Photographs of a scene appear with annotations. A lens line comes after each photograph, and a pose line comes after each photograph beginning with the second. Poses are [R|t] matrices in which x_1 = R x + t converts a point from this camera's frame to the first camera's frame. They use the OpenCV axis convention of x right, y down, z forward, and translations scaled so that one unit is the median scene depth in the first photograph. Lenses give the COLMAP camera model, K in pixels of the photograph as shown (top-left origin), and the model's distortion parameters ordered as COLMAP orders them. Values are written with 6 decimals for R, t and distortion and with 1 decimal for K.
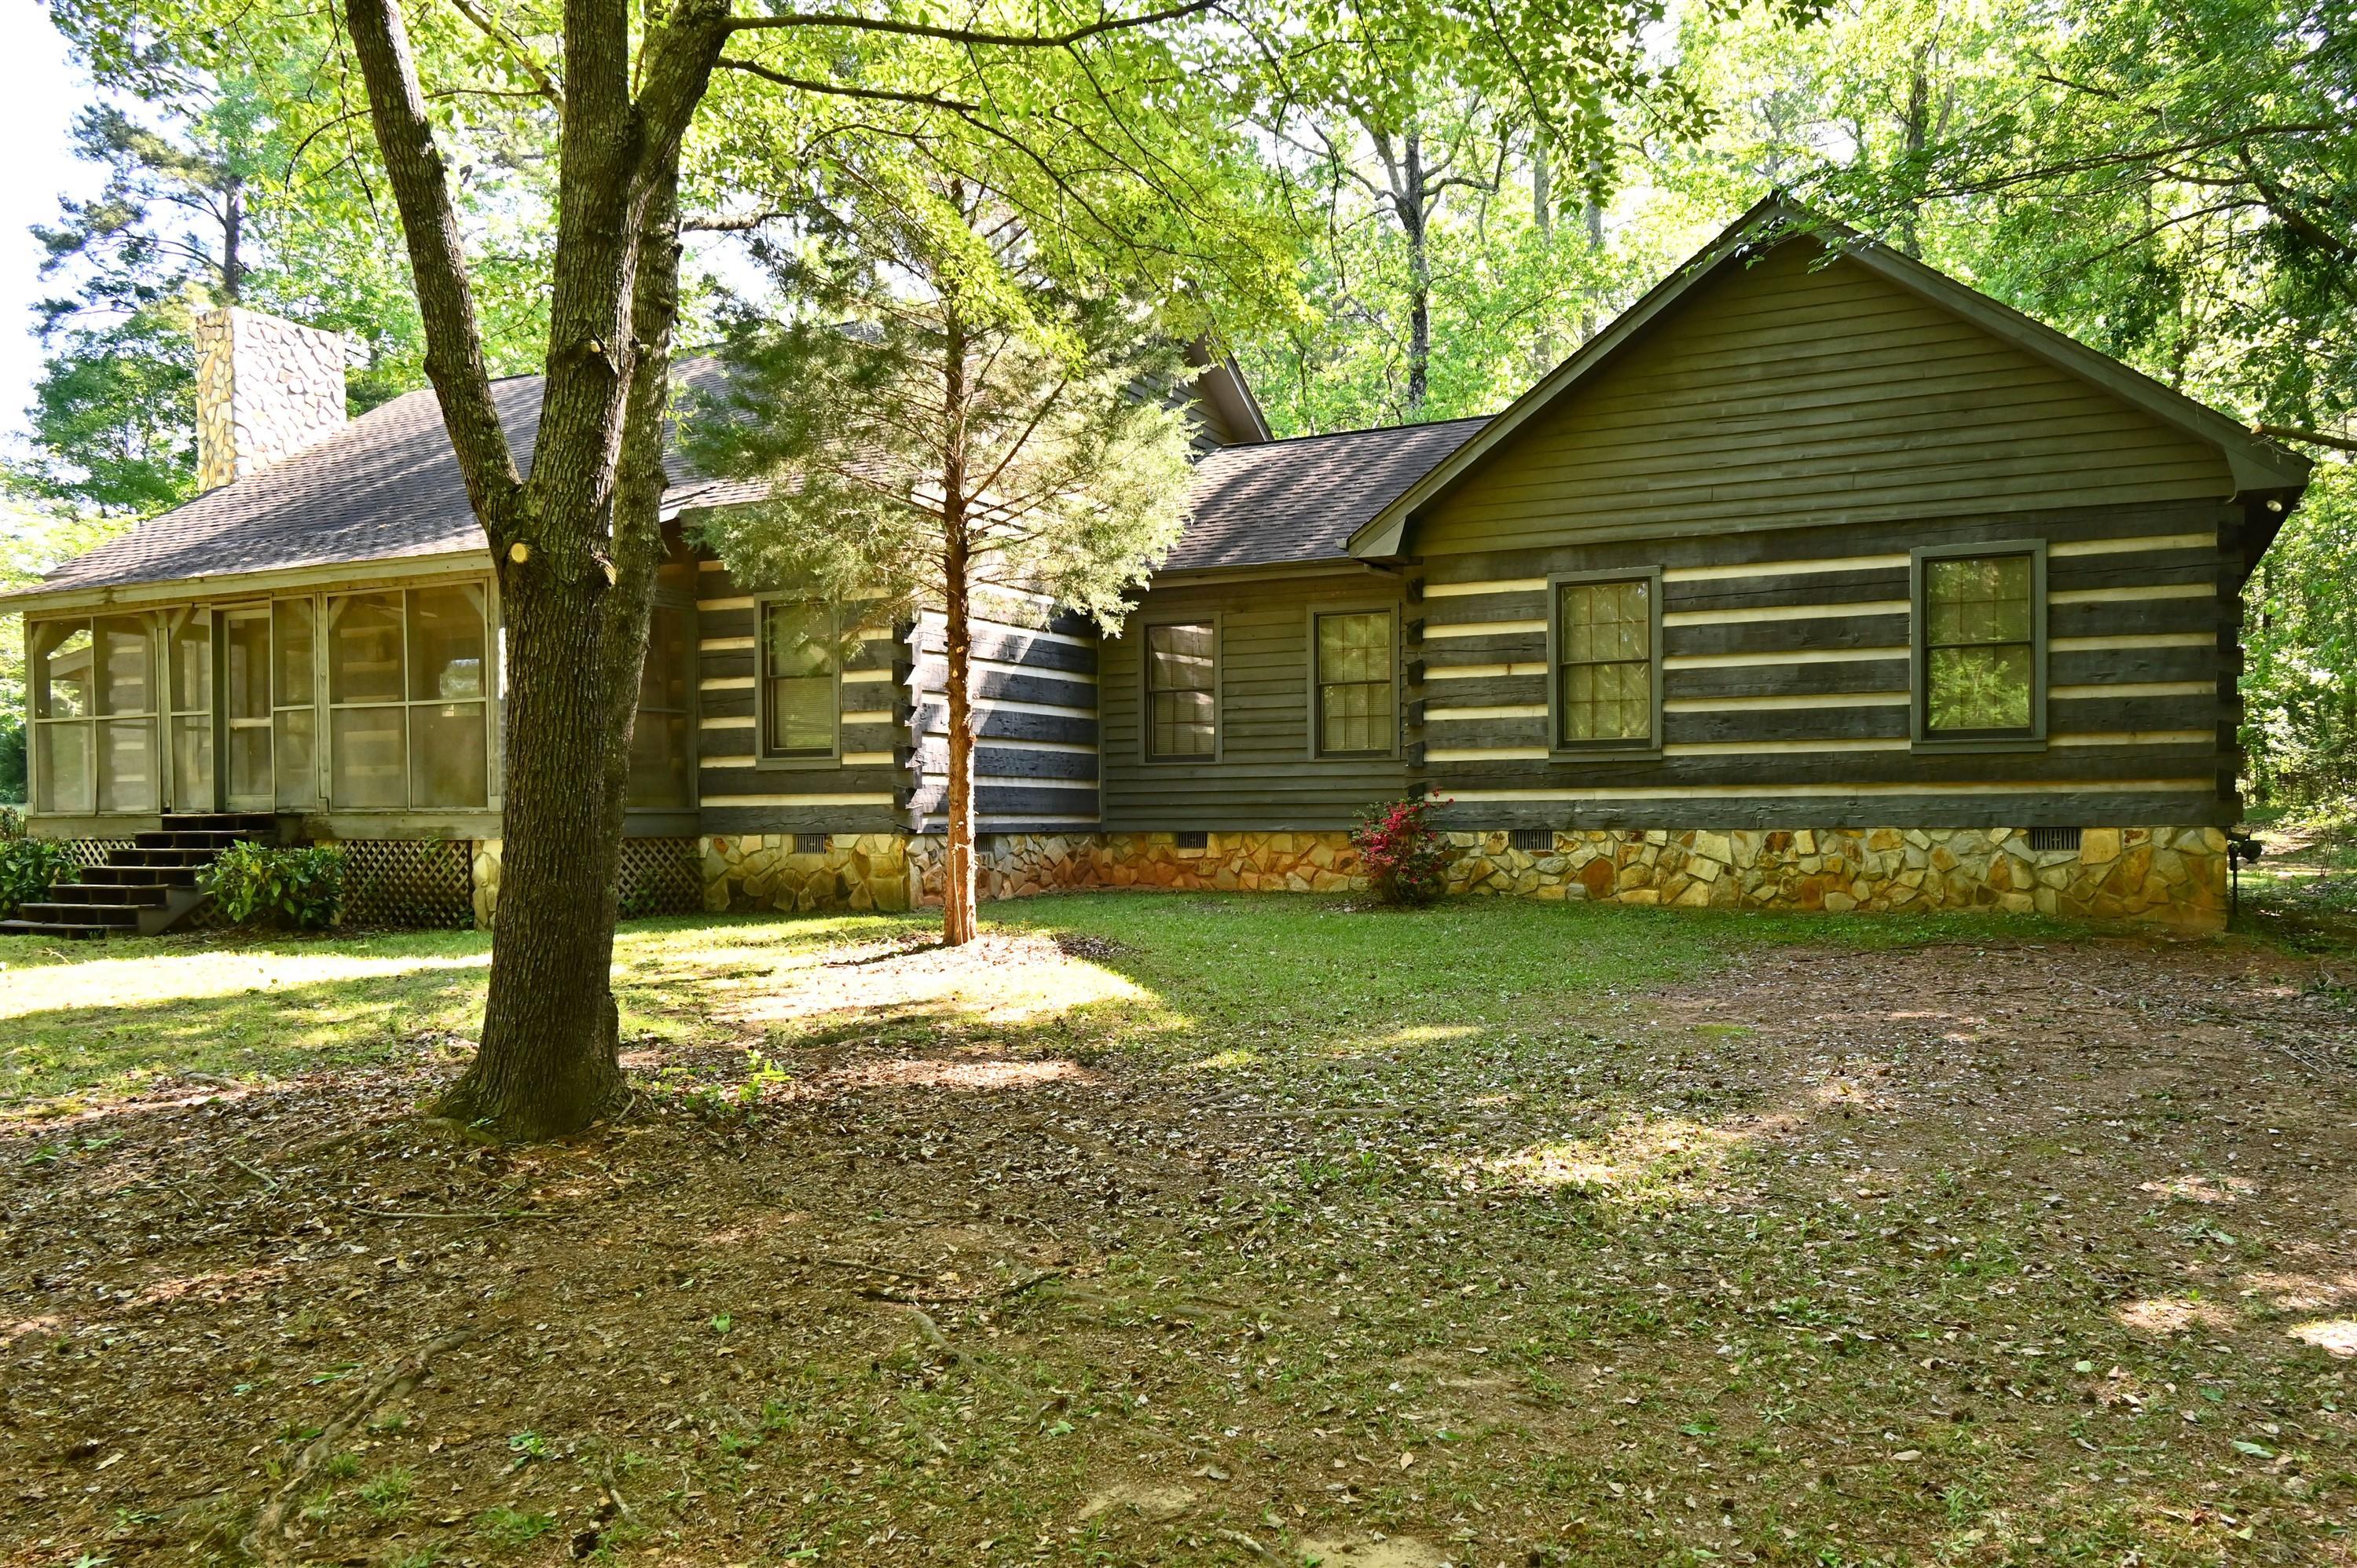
lens RADIAL K [[1673.0, 0, 1275.5], [0, 1673.0, 847.3], [0, 0, 1]] dist [-0.000418, 0.008127]
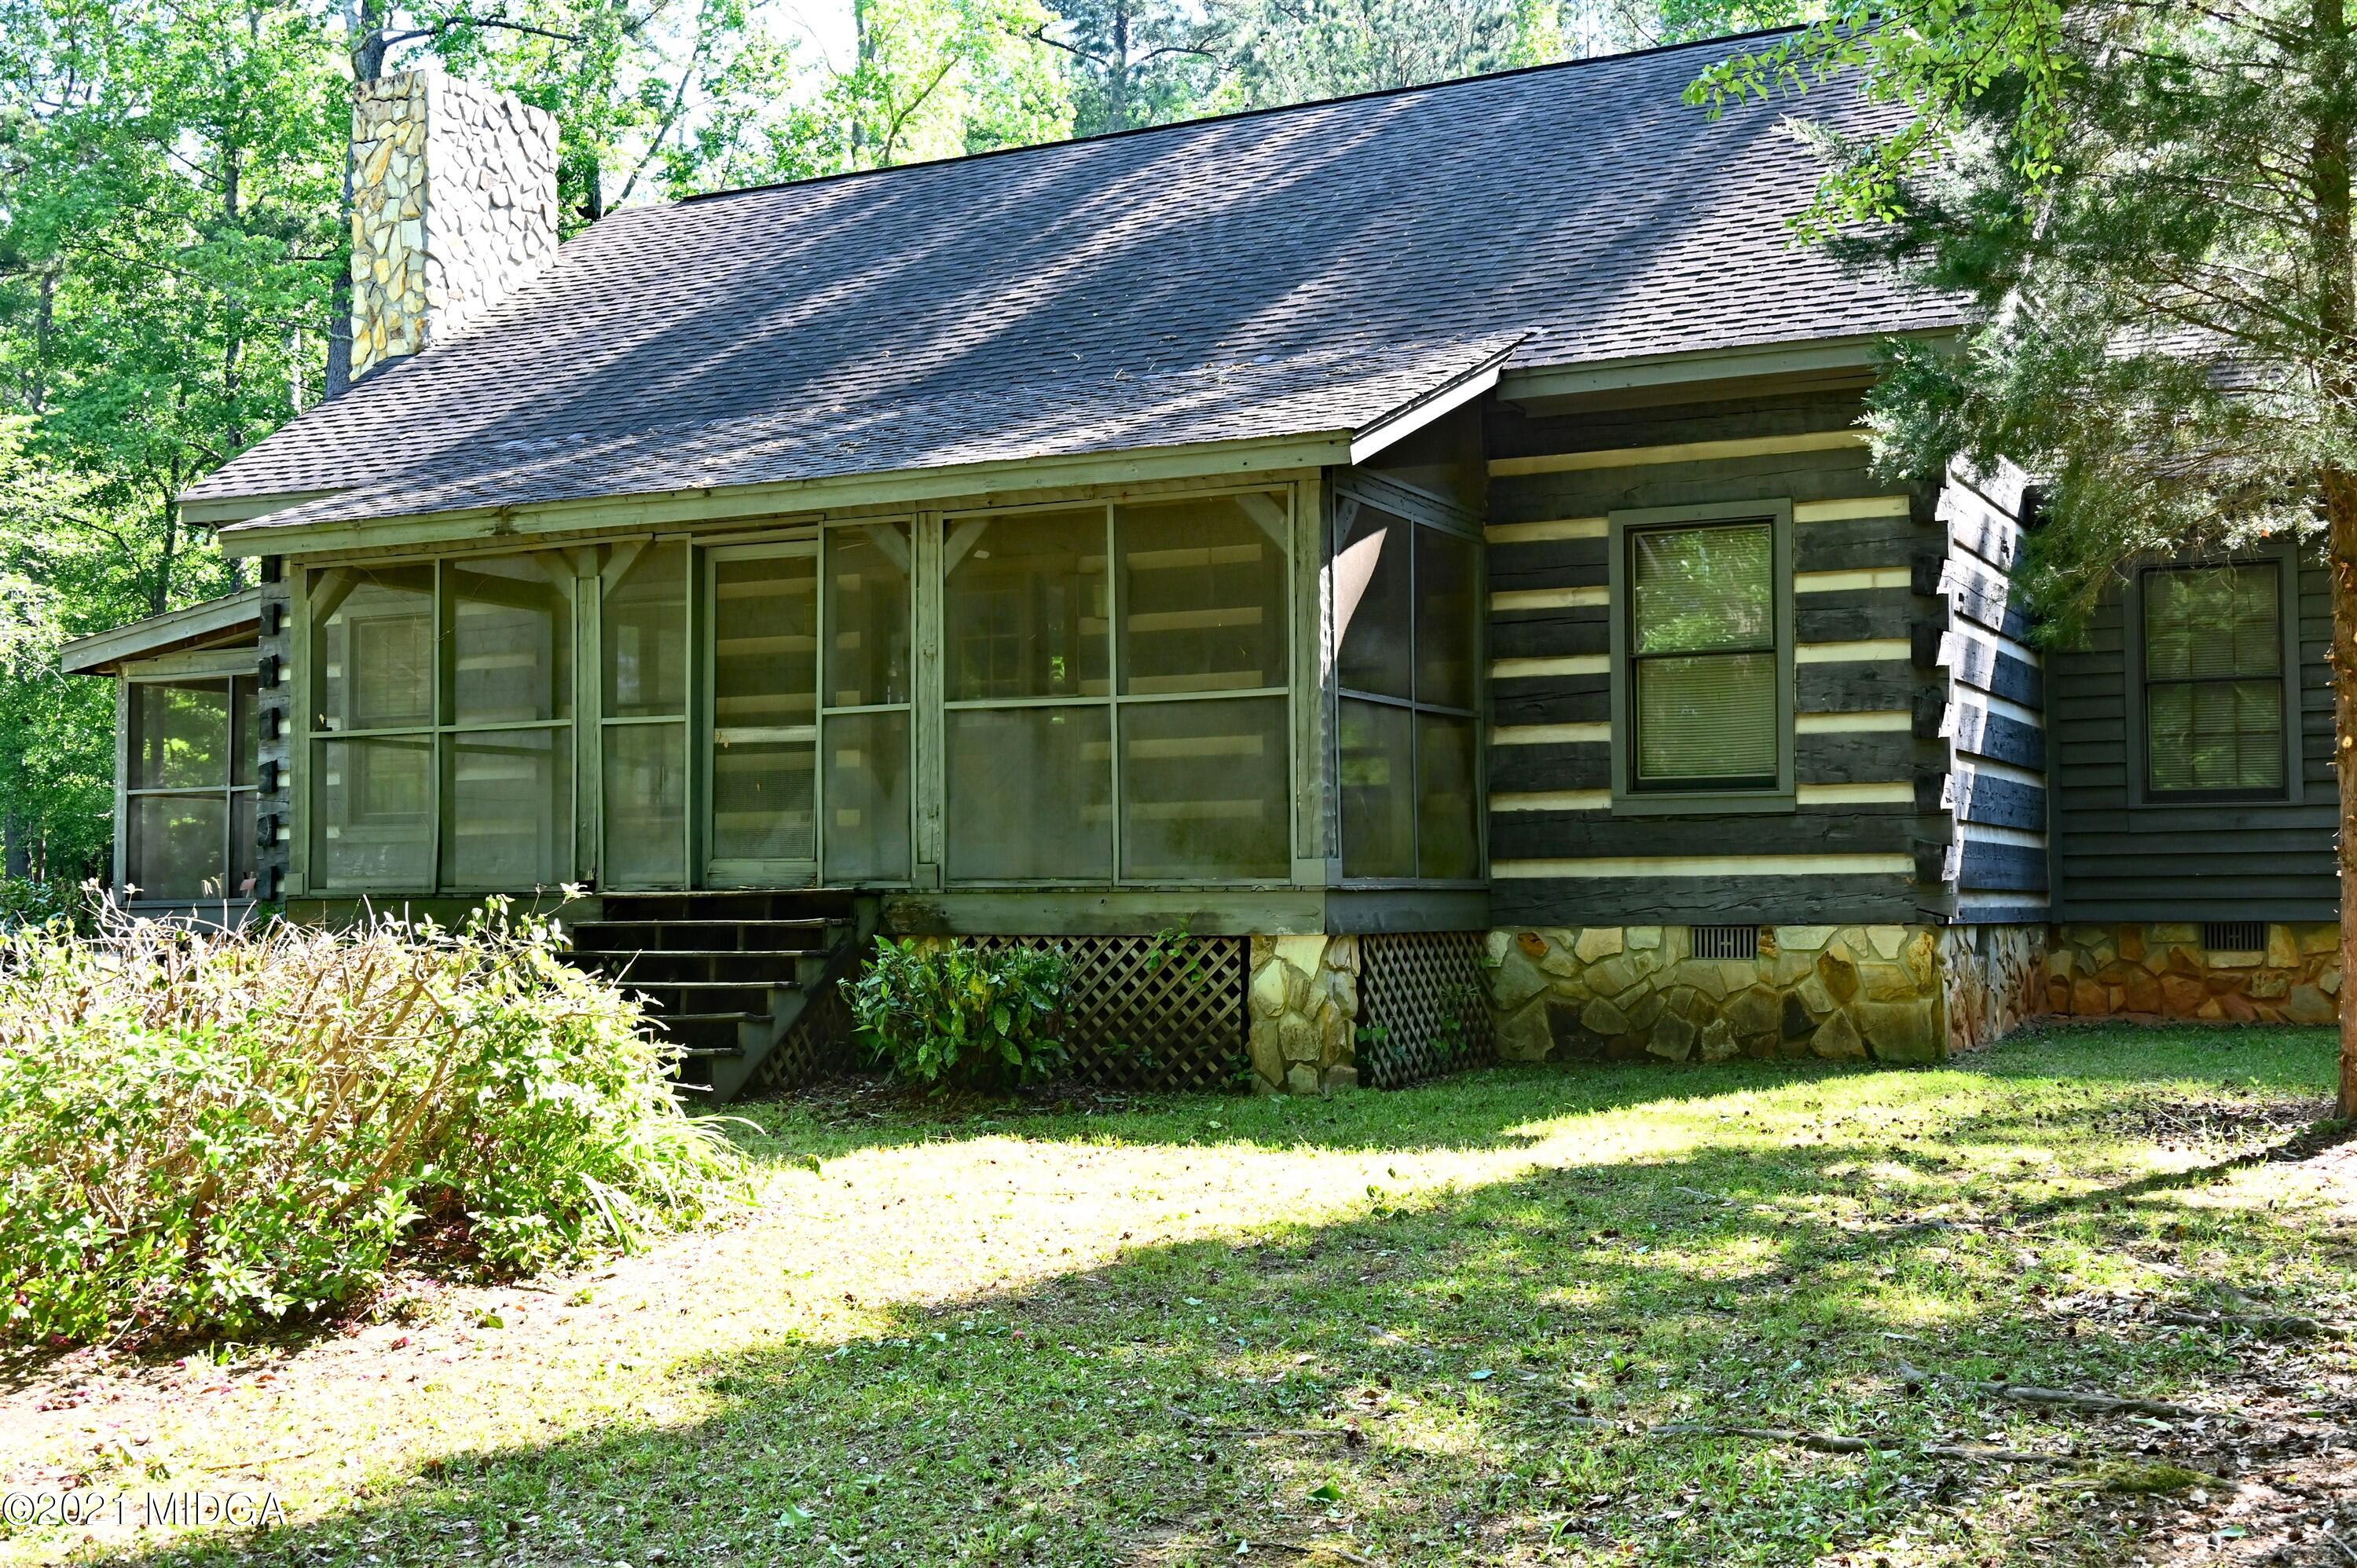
lens RADIAL K [[2626.3, 0, 1202.7], [0, 2626.3, 790.6], [0, 0, 1]] dist [-0.018764, 0.000000]
pose [[0.999670, -0.002032, -0.025588, -0.462486], [0.000451, 0.998098, -0.061653, 0.001343], [0.025665, 0.061621, 0.997770, 0.098071]]
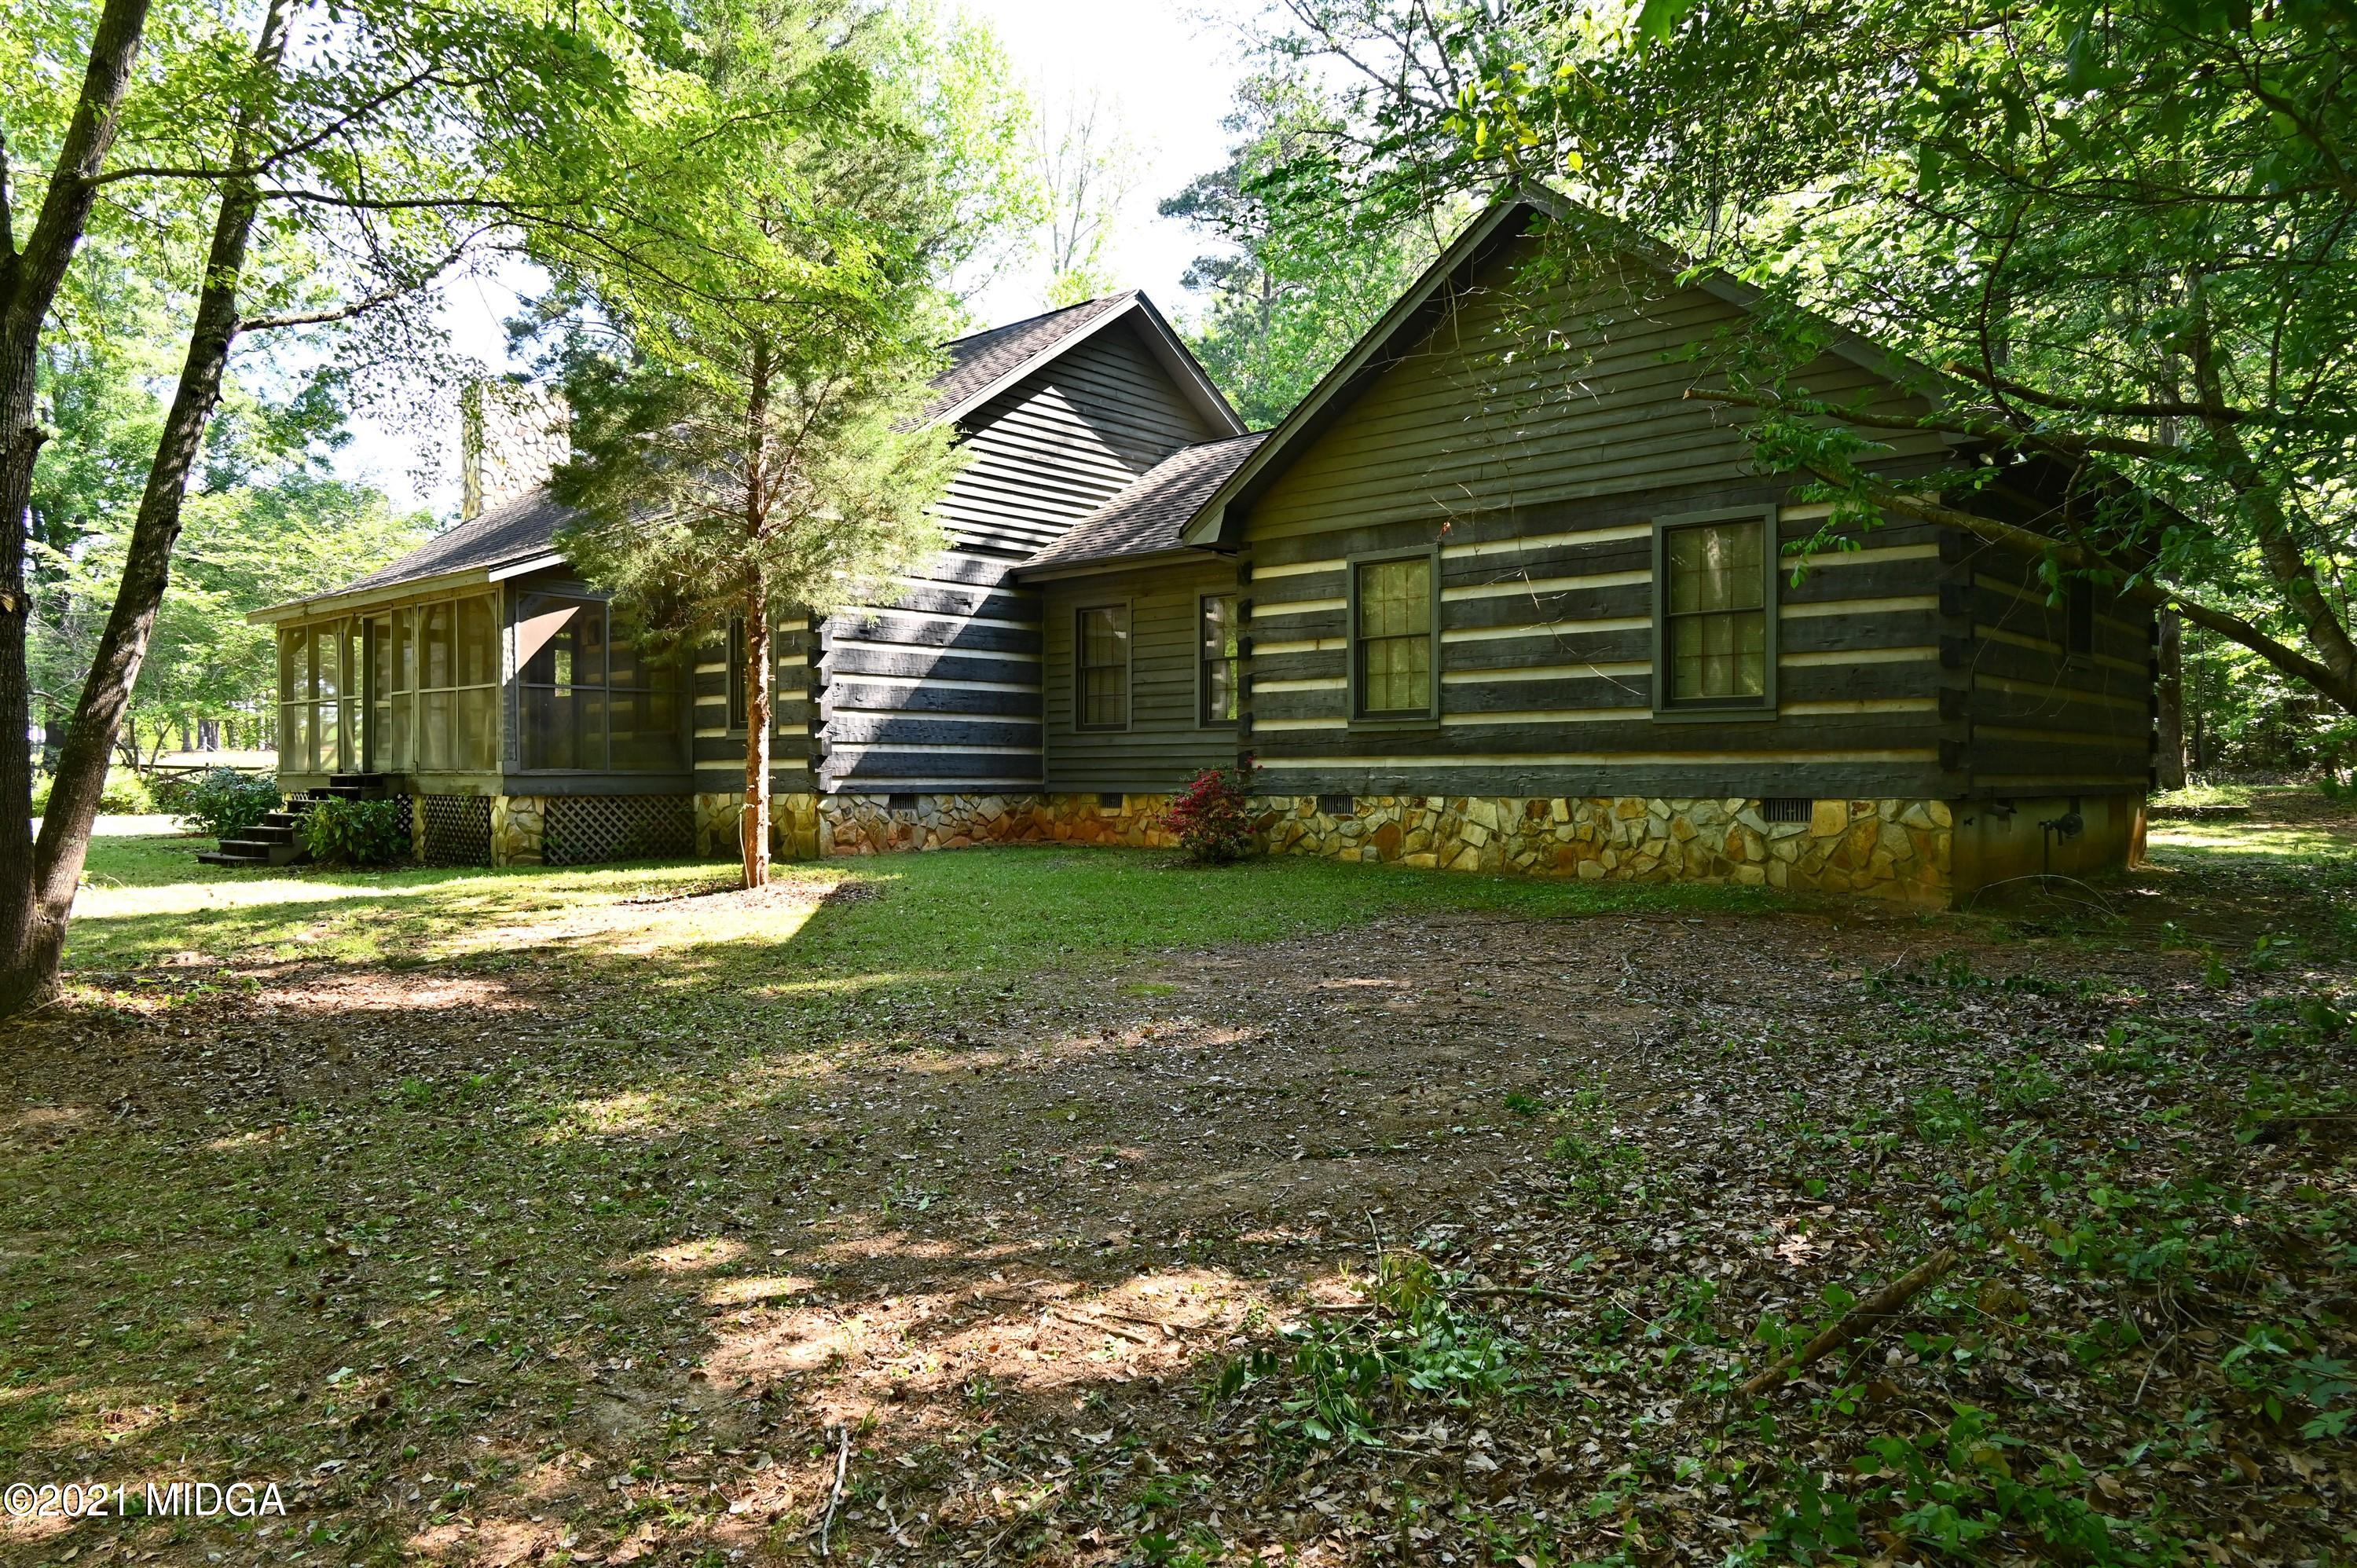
lens RADIAL K [[1539.7, 0, 1162.8], [0, 1539.7, 783.1], [0, 0, 1]] dist [-0.004497, -0.000497]
pose [[0.955535, 0.006526, -0.294804, 0.343684], [-0.009622, 0.999913, -0.009050, -0.008352], [0.294719, 0.011484, 0.955515, 0.033153]]
